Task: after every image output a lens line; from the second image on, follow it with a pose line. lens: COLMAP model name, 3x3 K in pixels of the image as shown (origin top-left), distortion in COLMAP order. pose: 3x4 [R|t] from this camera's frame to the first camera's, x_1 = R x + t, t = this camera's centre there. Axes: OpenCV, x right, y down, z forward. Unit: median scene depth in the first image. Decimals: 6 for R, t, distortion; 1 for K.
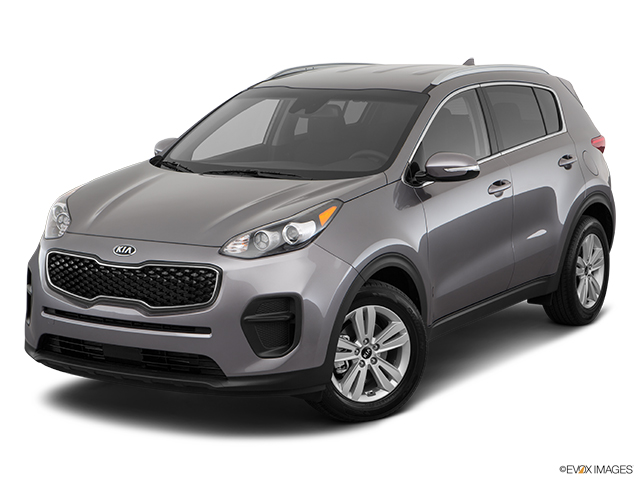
lens RADIAL K [[1277.5, 0, 319.0], [0, 1277.5, 237.6], [0, 0, 1]] dist [0.241624, 0.000000]
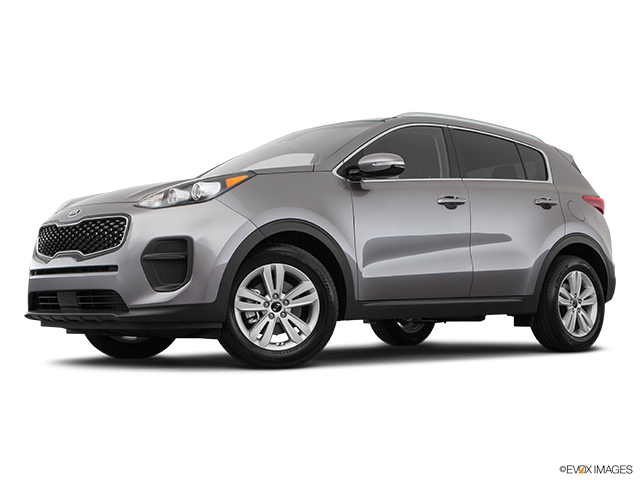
lens RADIAL K [[918.5, 0, 322.6], [0, 918.5, 241.5], [0, 0, 1]] dist [0.087572, 0.000000]
pose [[0.966302, -0.016692, -0.256868, 0.287752], [-0.032033, 0.982341, -0.184339, 0.182718], [0.255409, 0.186356, 0.948703, 0.231650]]
